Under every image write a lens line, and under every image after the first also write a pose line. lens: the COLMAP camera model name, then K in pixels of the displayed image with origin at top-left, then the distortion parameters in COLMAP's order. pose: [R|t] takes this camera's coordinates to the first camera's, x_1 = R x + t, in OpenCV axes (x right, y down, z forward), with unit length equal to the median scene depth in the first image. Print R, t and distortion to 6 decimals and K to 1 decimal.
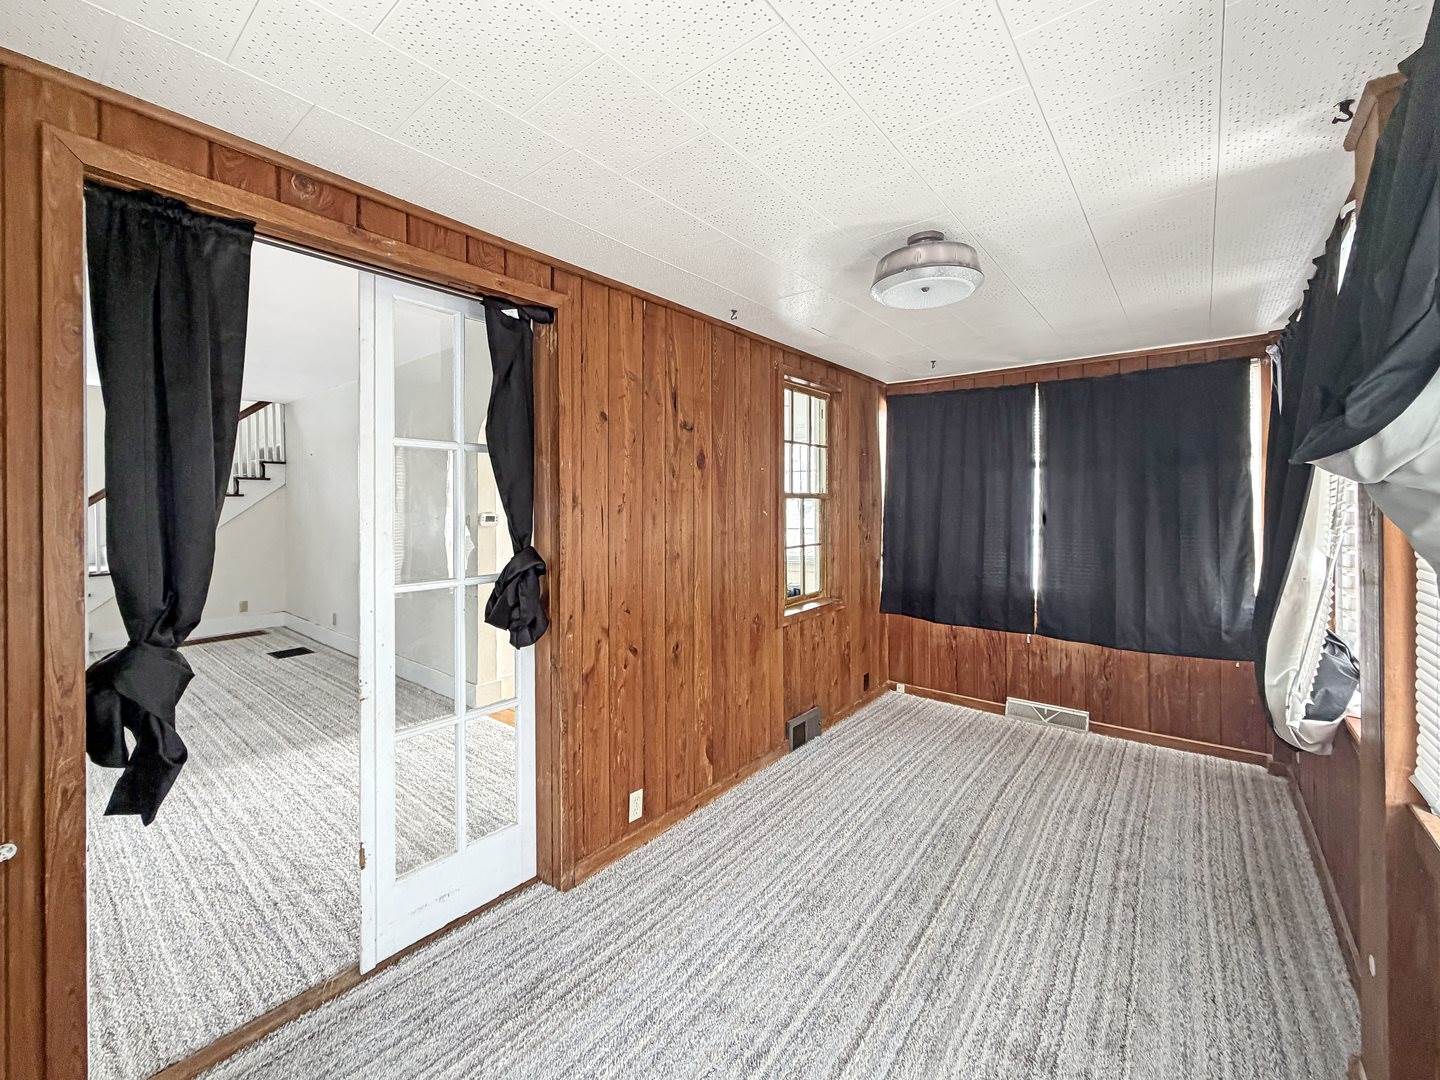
lens RADIAL K [[589.8, 0, 707.5], [0, 589.8, 499.7], [0, 0, 1]] dist [0.002159, -0.000981]
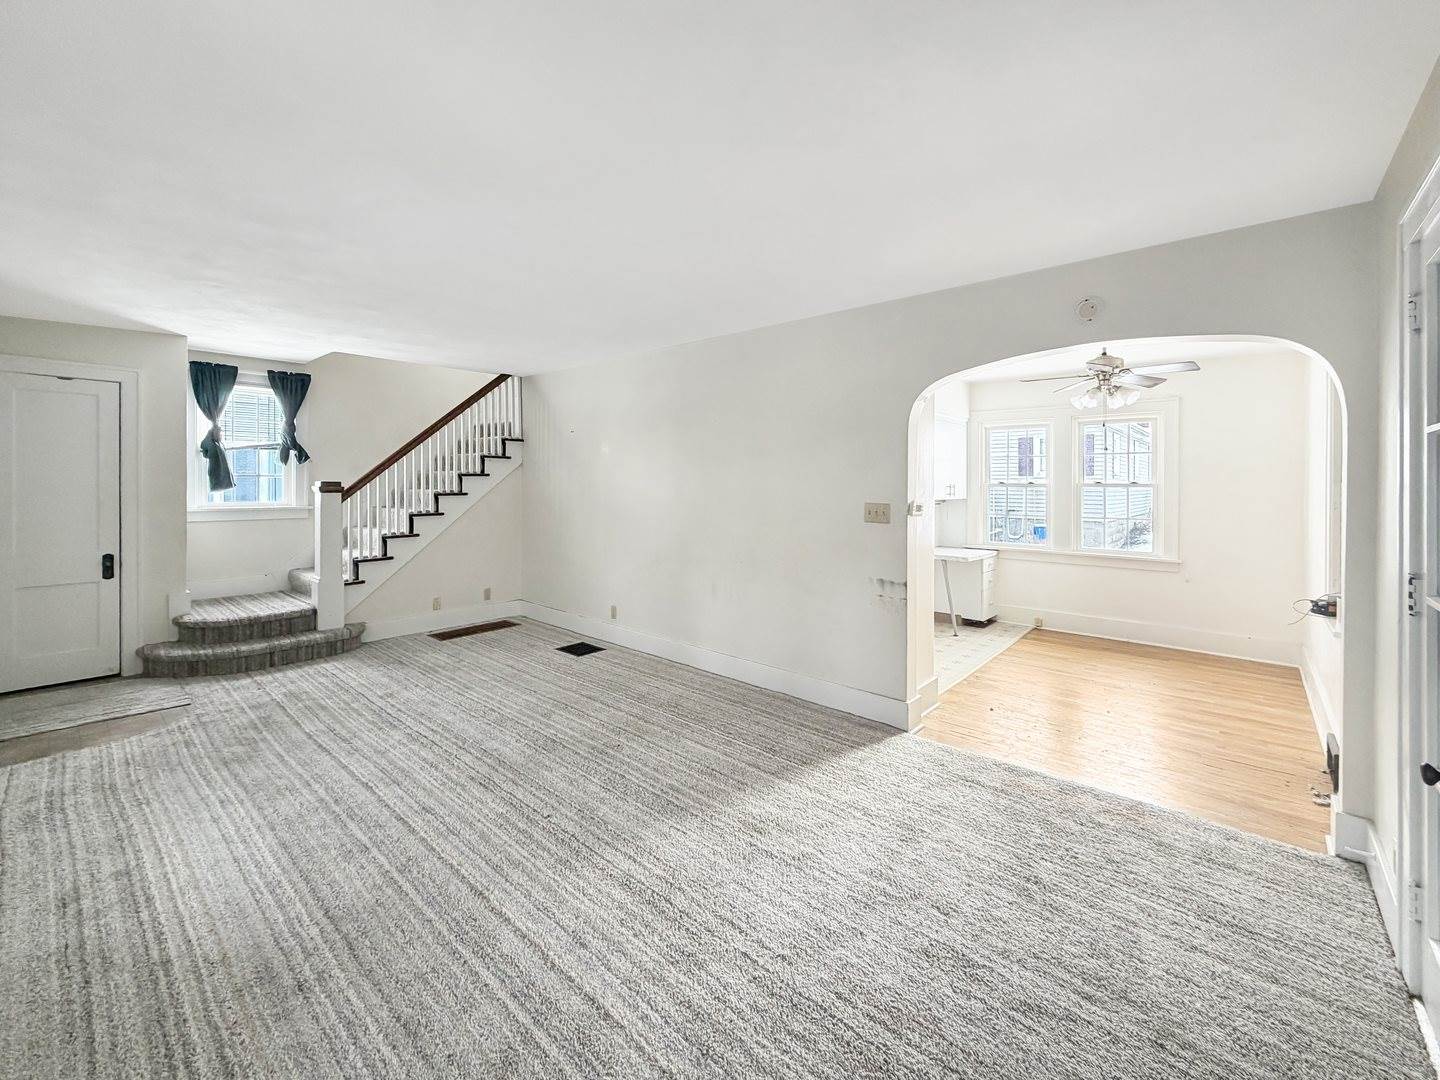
lens RADIAL K [[589.8, 0, 719.6], [0, 589.8, 476.4], [0, 0, 1]] dist [0.002159, -0.000981]
pose [[0.999225, 0.010287, -0.037985, -0.436663], [-0.010458, 0.999936, -0.004313, -0.005629], [0.037938, 0.004707, 0.999269, 0.085717]]
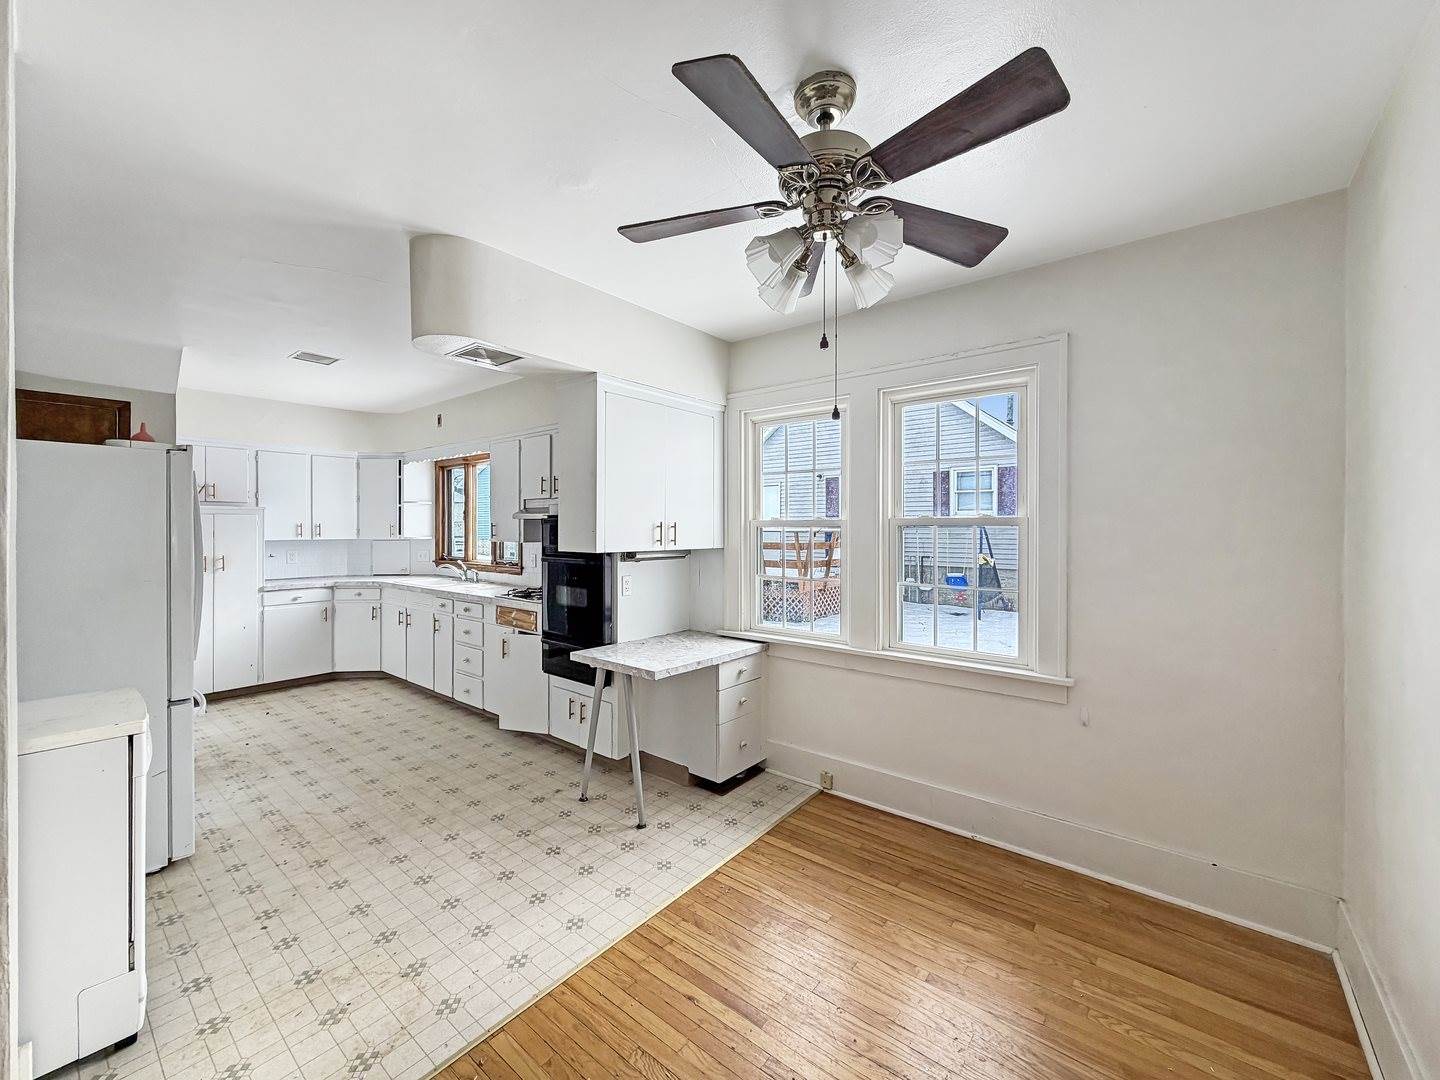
lens RADIAL K [[589.8, 0, 706.2], [0, 589.8, 523.1], [0, 0, 1]] dist [0.002159, -0.000981]
pose [[0.999910, 0.008362, 0.010458, -0.032860], [-0.008351, 0.999965, -0.001052, 0.001401], [-0.010467, 0.000964, 0.999945, 0.593834]]
